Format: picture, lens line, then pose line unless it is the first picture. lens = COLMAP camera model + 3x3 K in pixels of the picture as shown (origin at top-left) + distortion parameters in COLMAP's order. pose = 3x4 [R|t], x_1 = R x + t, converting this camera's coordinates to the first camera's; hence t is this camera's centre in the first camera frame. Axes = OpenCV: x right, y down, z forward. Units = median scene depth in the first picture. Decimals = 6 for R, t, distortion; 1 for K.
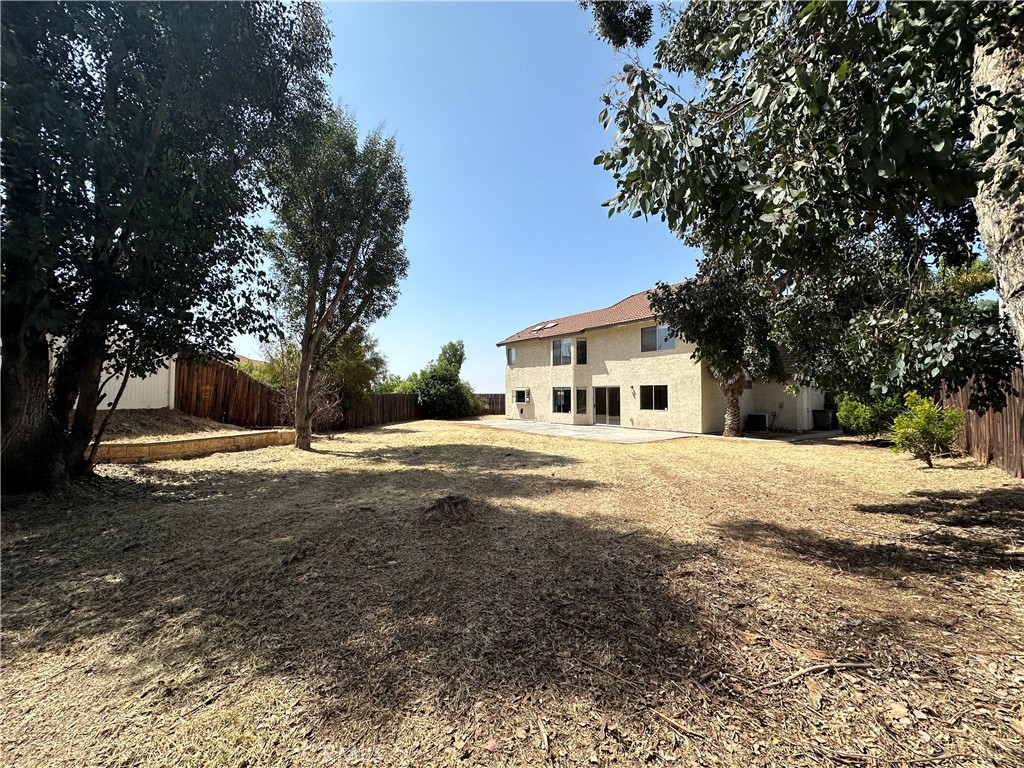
lens RADIAL K [[407.6, 0, 512.0], [0, 407.6, 384.0], [0, 0, 1]] dist [-0.008763, -0.000205]
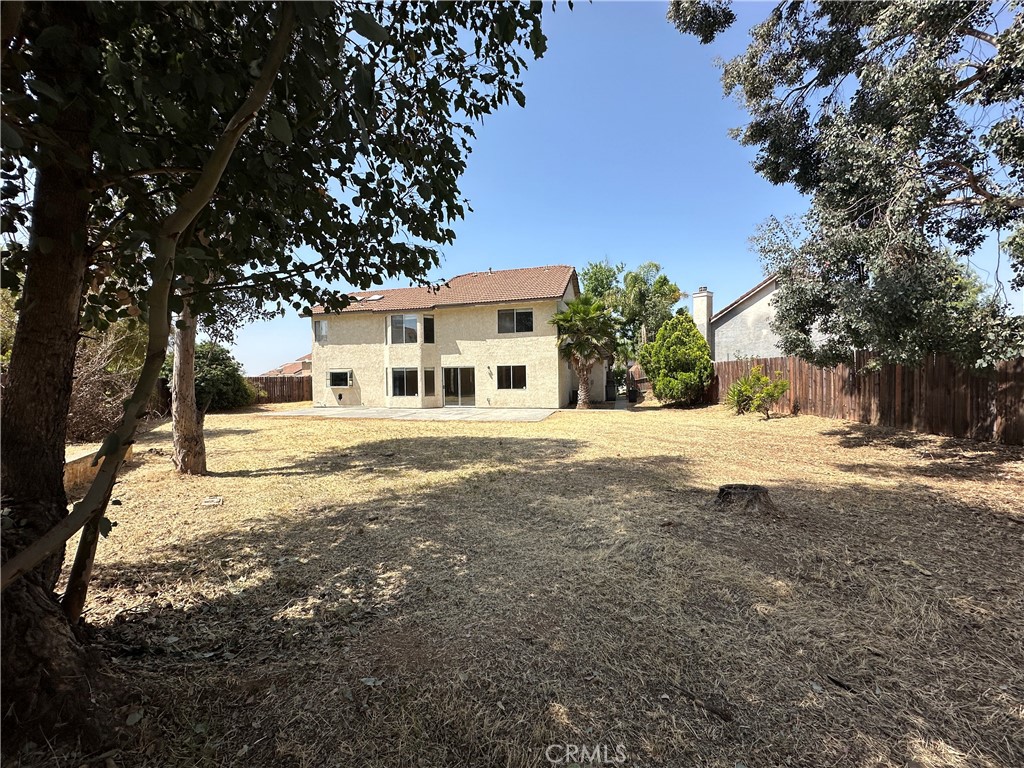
lens RADIAL K [[407.6, 0, 512.0], [0, 407.6, 384.0], [0, 0, 1]] dist [-0.008763, -0.000205]
pose [[0.789900, -0.022995, 0.612805, -0.261151], [-0.002958, 0.999142, 0.041305, 0.006114], [-0.613229, -0.034440, 0.789154, 0.147433]]
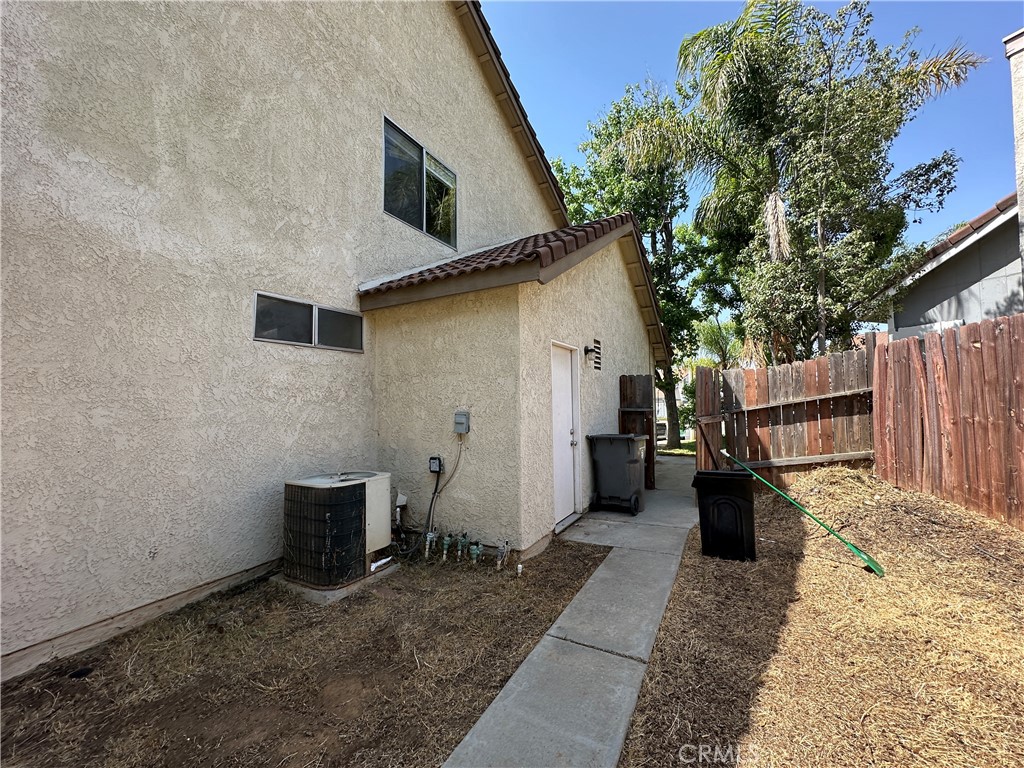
lens RADIAL K [[407.6, 0, 512.0], [0, 407.6, 384.0], [0, 0, 1]] dist [-0.008763, -0.000205]
pose [[0.909945, 0.003430, 0.414716, 0.532311], [0.003733, 0.999858, -0.016459, 0.030565], [-0.414713, 0.016525, 0.909802, 0.706169]]
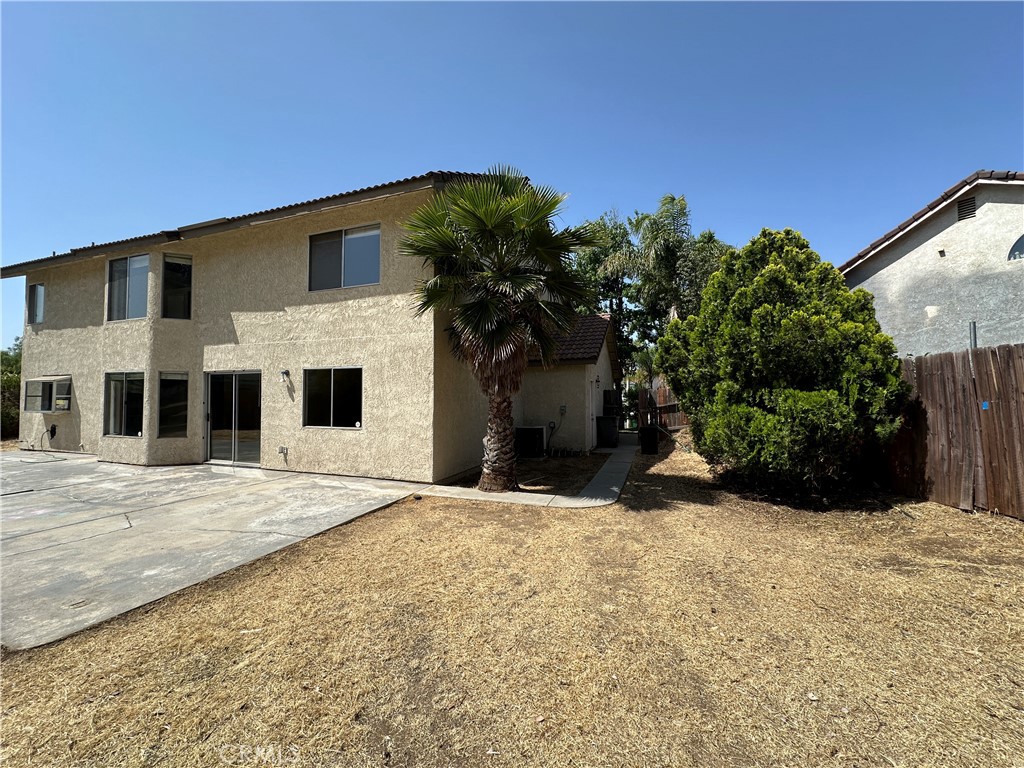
lens RADIAL K [[407.6, 0, 512.0], [0, 407.6, 384.0], [0, 0, 1]] dist [-0.008763, -0.000205]
pose [[0.835065, 0.018584, 0.549837, 0.238390], [-0.016274, 0.999826, -0.009077, 0.017446], [-0.549910, -0.001368, 0.835223, 0.477218]]
